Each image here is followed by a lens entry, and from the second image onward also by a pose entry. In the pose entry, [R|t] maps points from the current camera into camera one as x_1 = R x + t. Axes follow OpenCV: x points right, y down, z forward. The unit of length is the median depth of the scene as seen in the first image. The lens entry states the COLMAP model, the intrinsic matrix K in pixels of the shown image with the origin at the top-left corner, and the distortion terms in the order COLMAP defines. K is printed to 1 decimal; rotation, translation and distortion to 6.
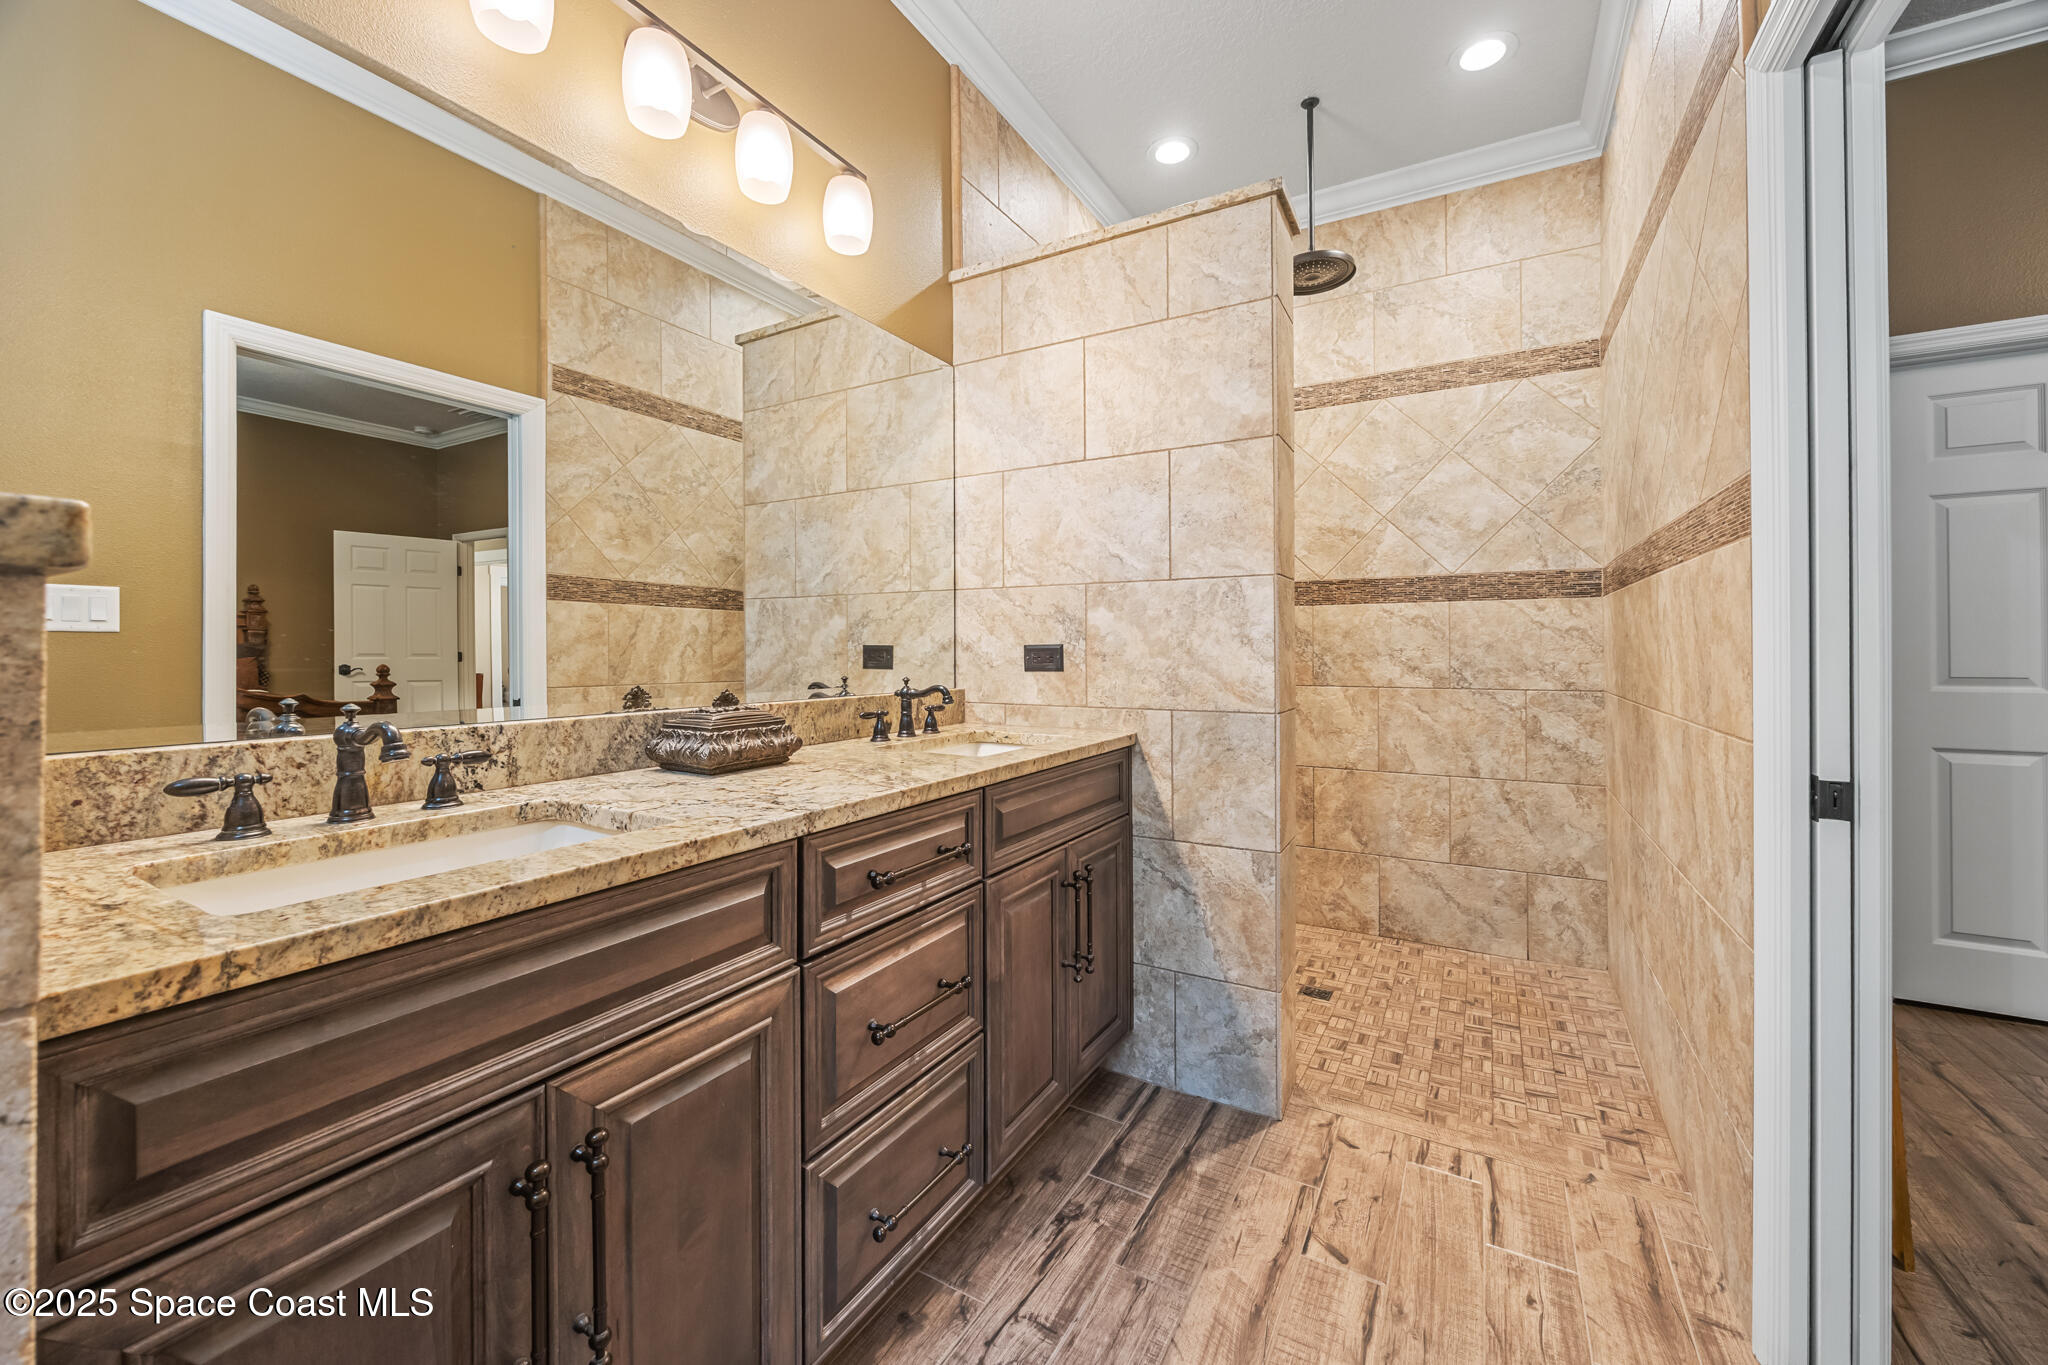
lens RADIAL K [[800.2, 0, 1017.2], [0, 800.2, 656.0], [0, 0, 1]] dist [-0.000524, -0.000771]
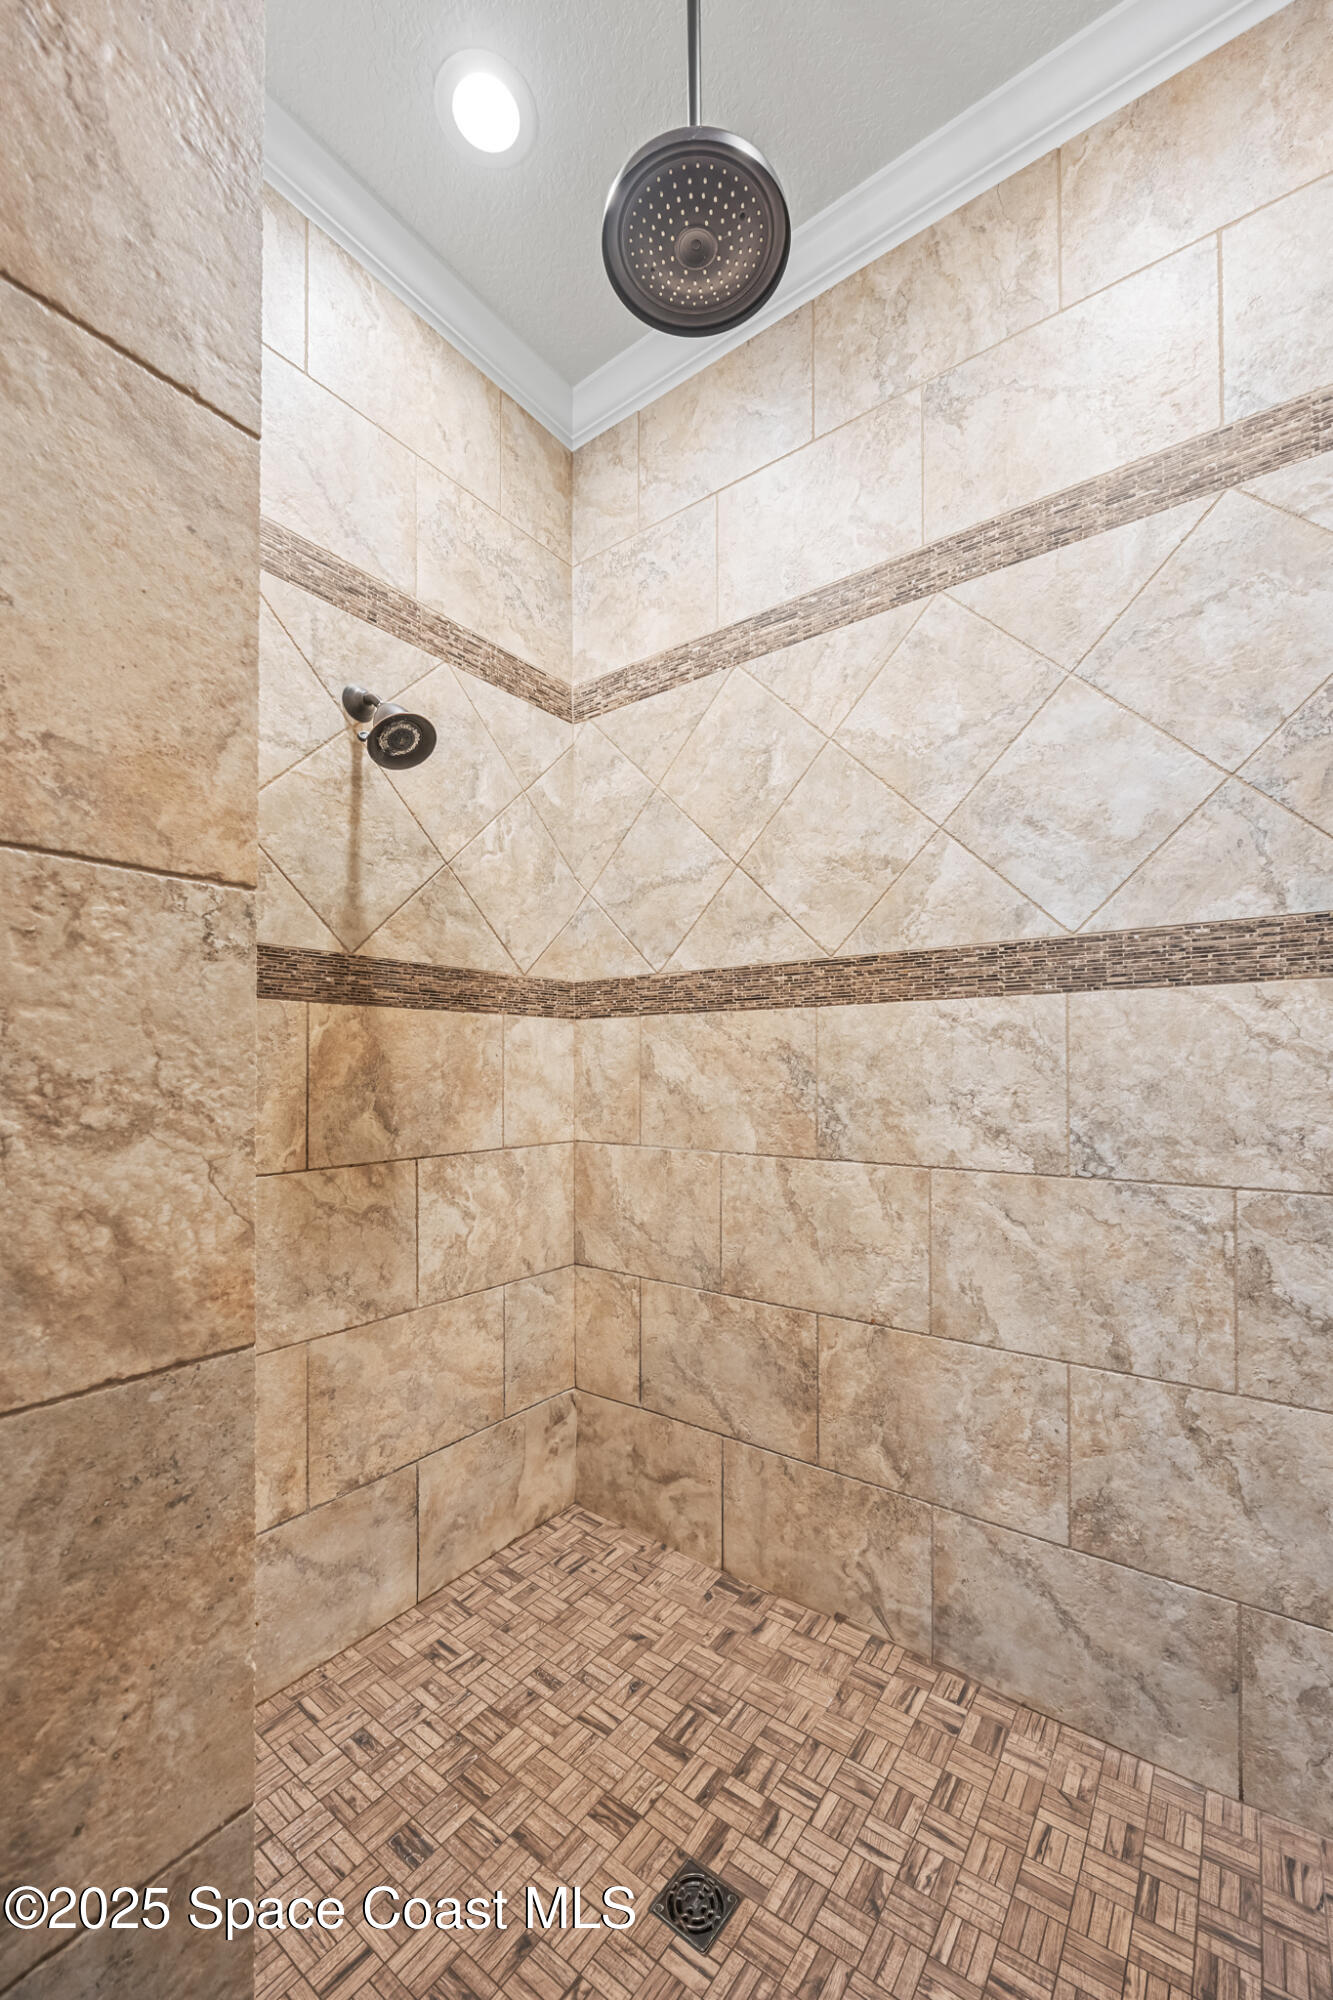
lens RADIAL K [[781.5, 0, 681.6], [0, 781.5, 1071.6], [0, 0, 1]] dist [-0.000524, -0.000771]
pose [[0.993936, -0.002161, -0.109939, 0.363108], [0.001968, 0.999996, -0.001864, -0.020966], [0.109943, 0.001637, 0.993937, 0.514032]]
